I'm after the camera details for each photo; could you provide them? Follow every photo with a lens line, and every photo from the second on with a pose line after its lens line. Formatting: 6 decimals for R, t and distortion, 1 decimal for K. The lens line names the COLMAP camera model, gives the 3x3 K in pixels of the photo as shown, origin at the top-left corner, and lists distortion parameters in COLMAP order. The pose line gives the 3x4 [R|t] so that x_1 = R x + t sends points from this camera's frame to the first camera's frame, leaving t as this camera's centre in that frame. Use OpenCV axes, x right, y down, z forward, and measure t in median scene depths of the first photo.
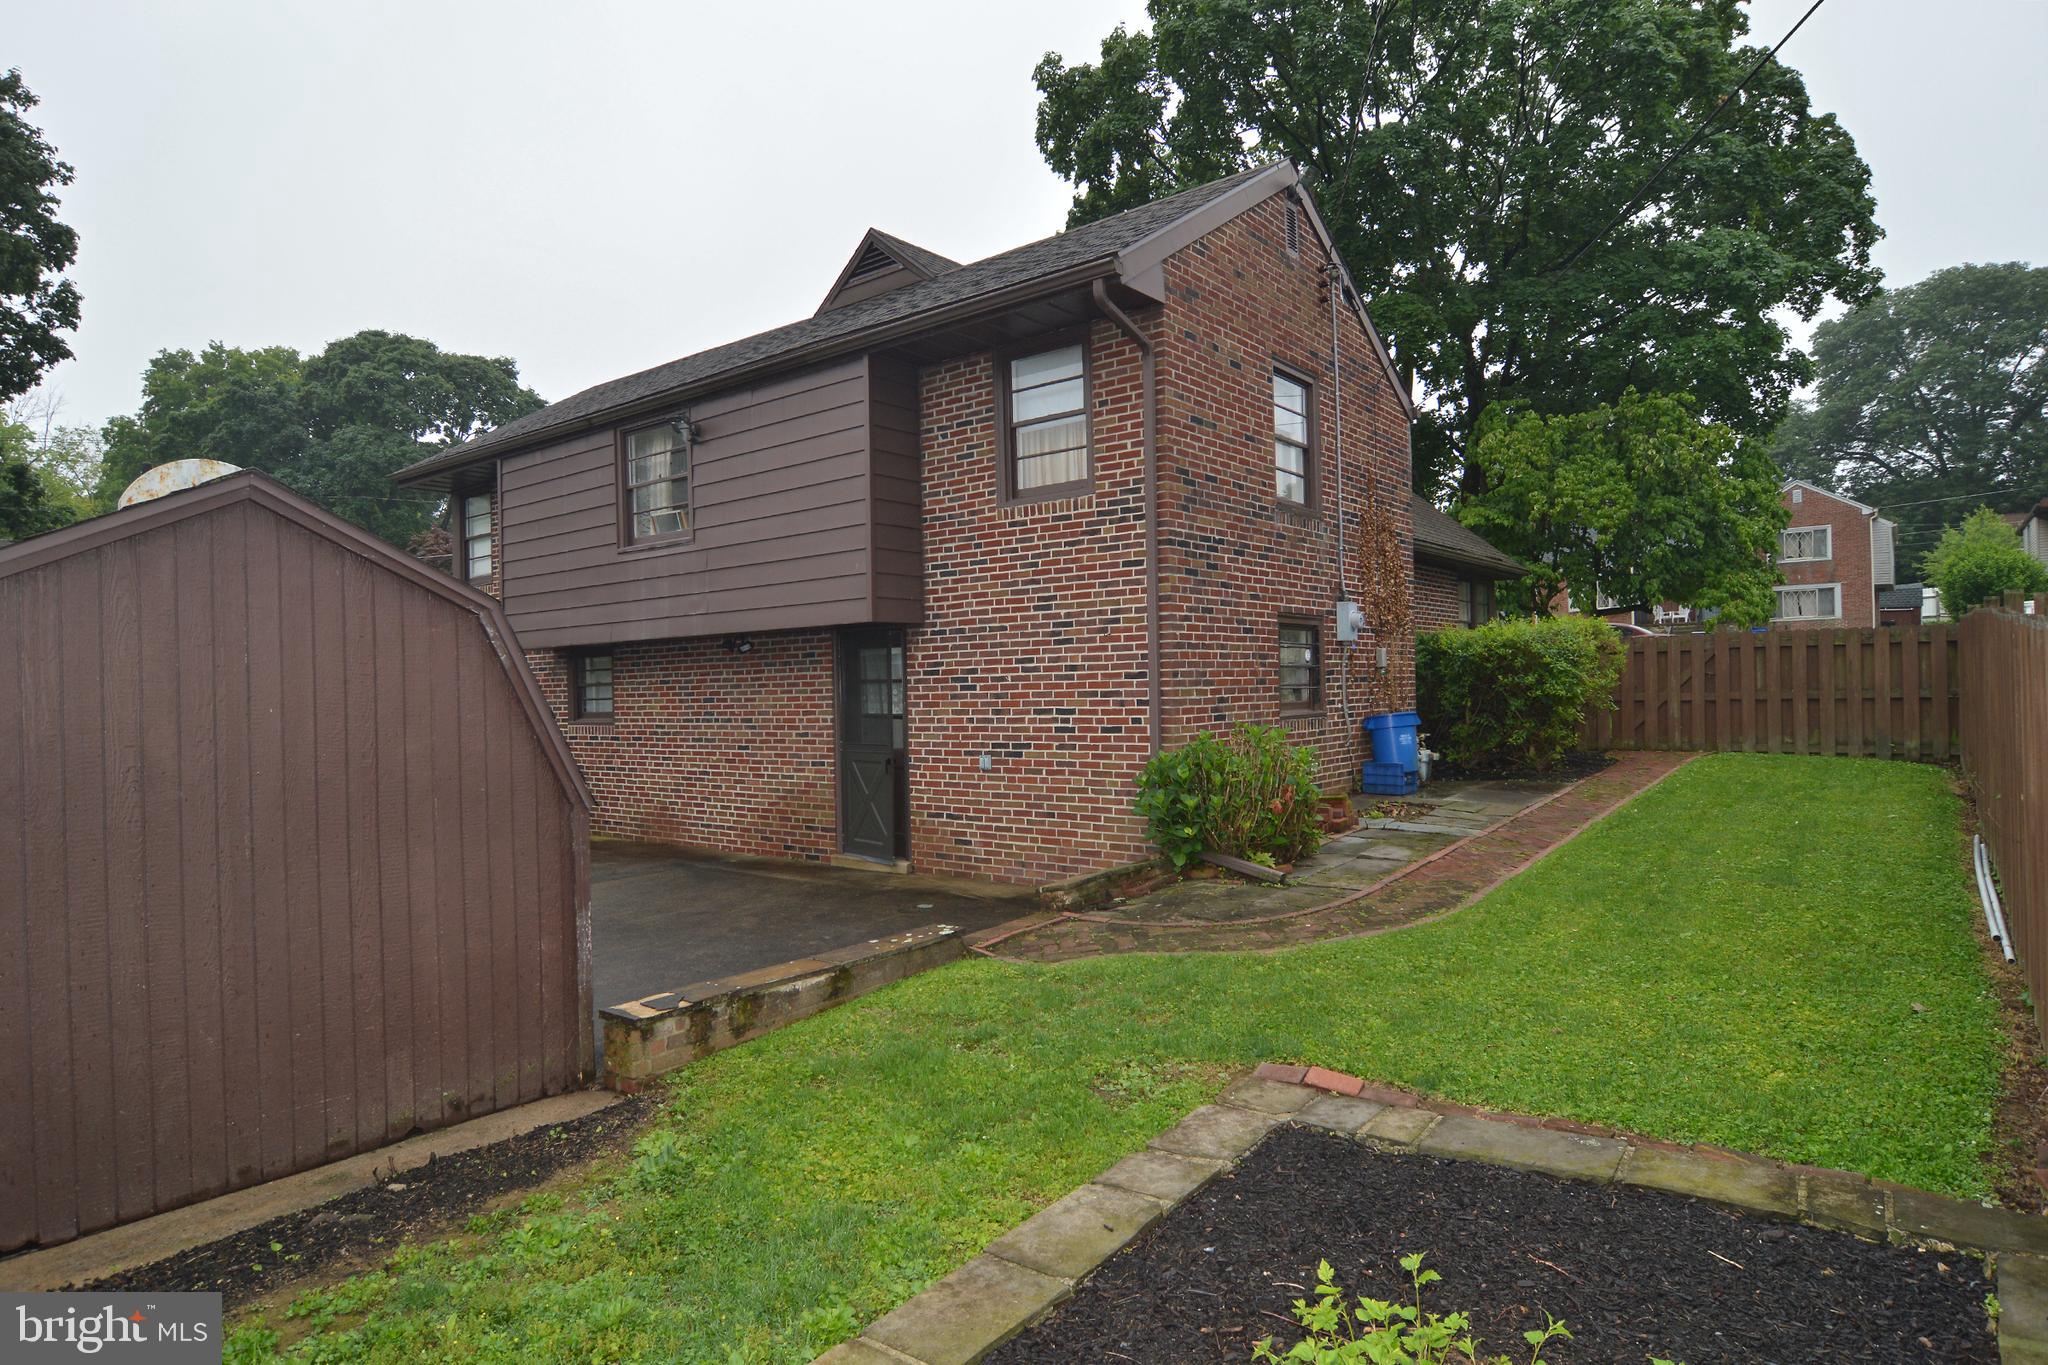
lens RADIAL K [[1153.3, 0, 1036.2], [0, 1153.3, 684.6], [0, 0, 1]] dist [0.000397, -0.015789]
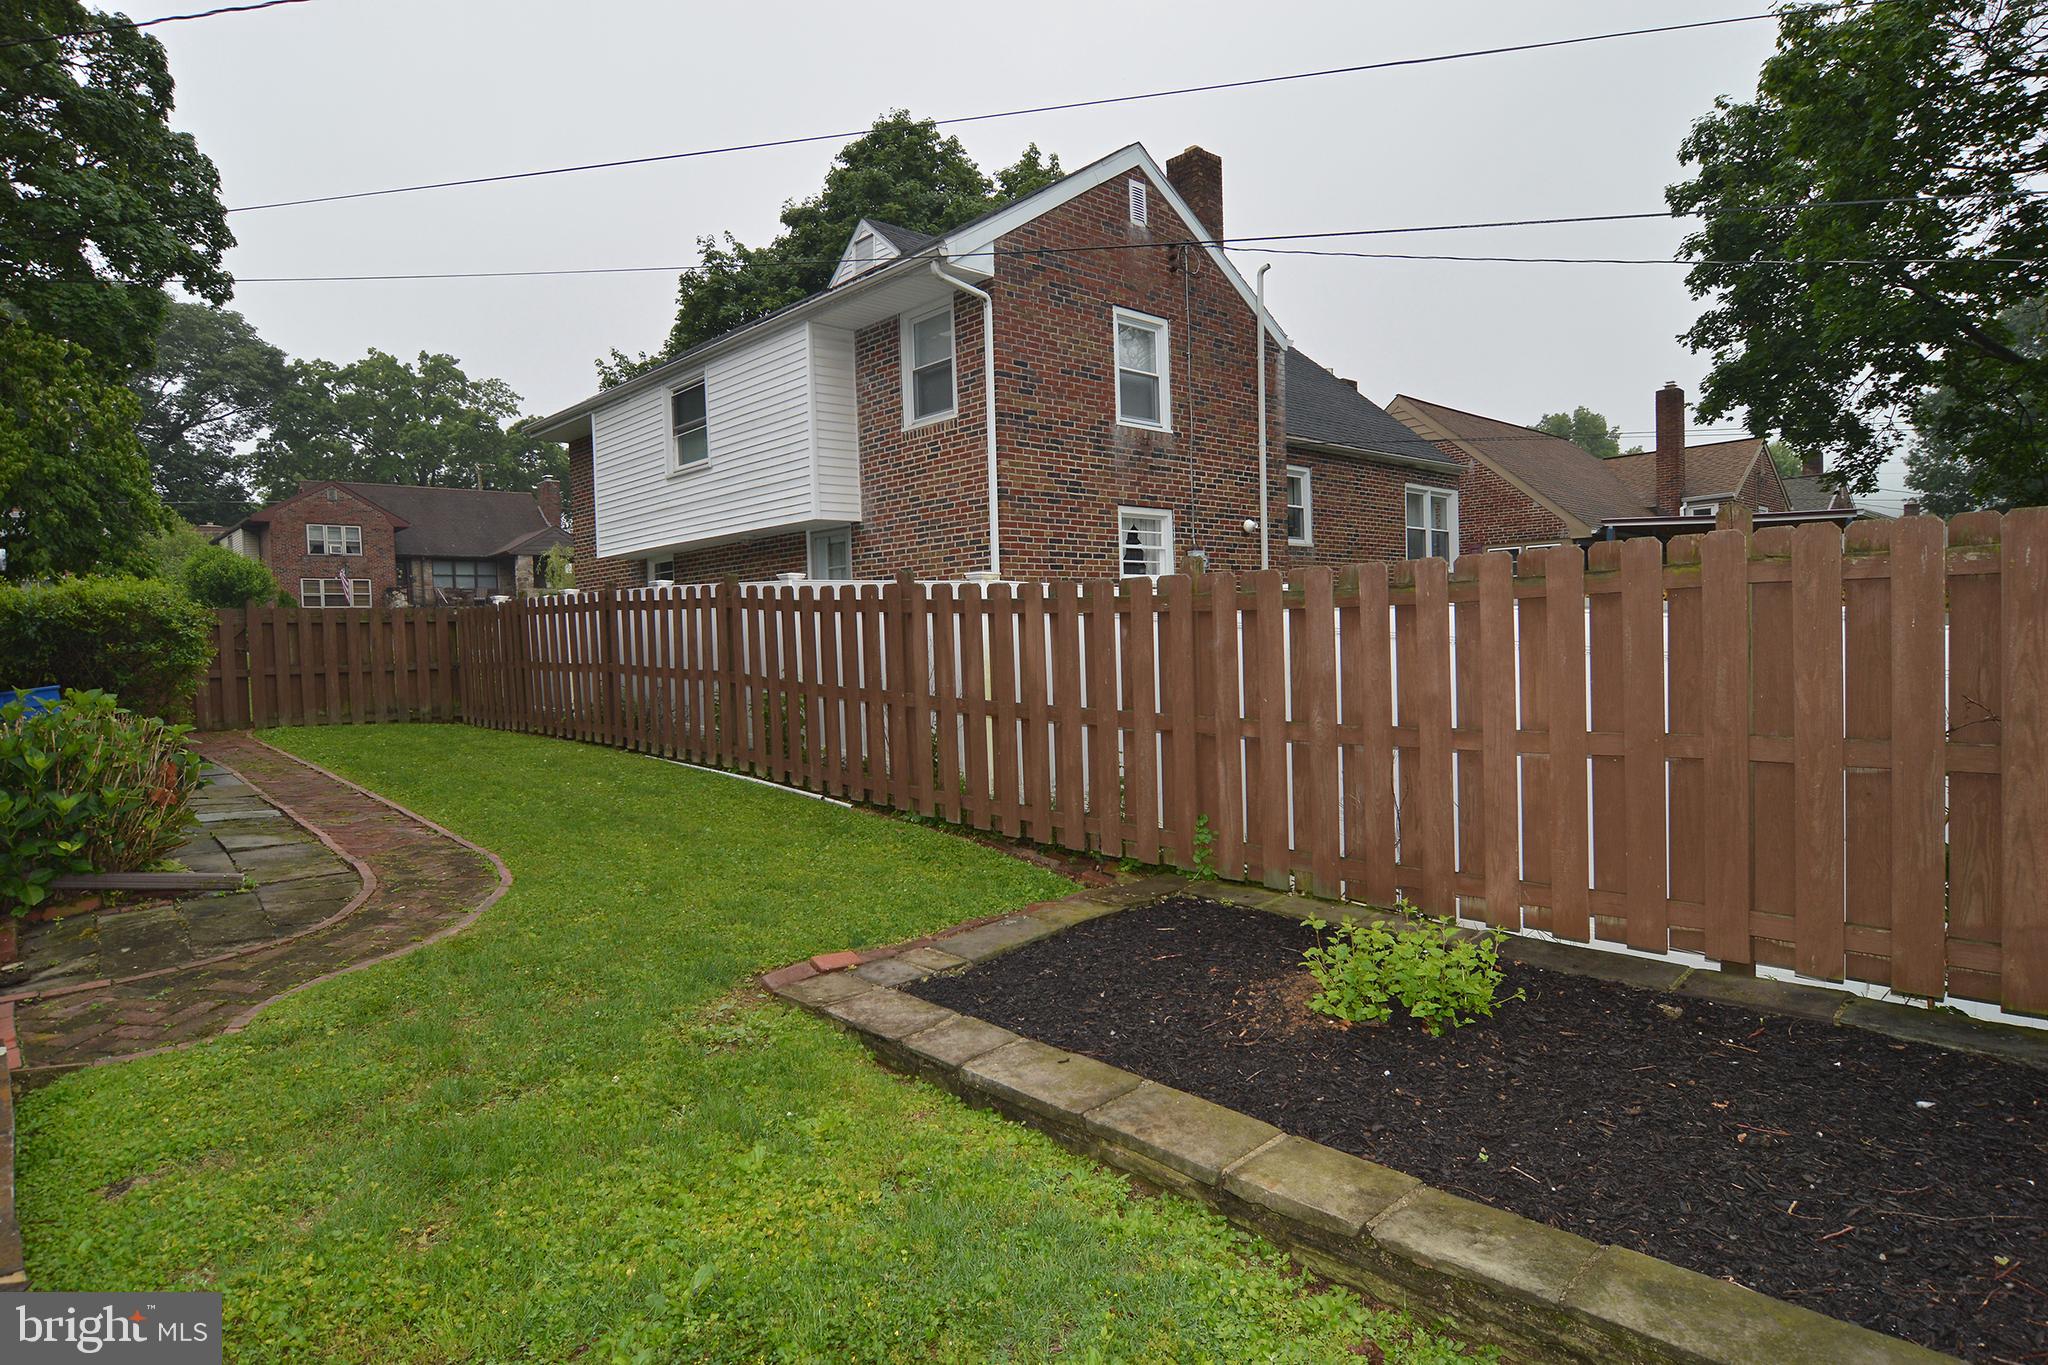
lens RADIAL K [[1112.8, 0, 1018.3], [0, 1112.8, 685.1], [0, 0, 1]] dist [-0.000271, -0.014310]
pose [[0.158422, -0.021028, 0.987148, -0.515686], [0.025240, 0.999533, 0.017241, 0.046243], [-0.987049, 0.022184, 0.158879, 0.447265]]
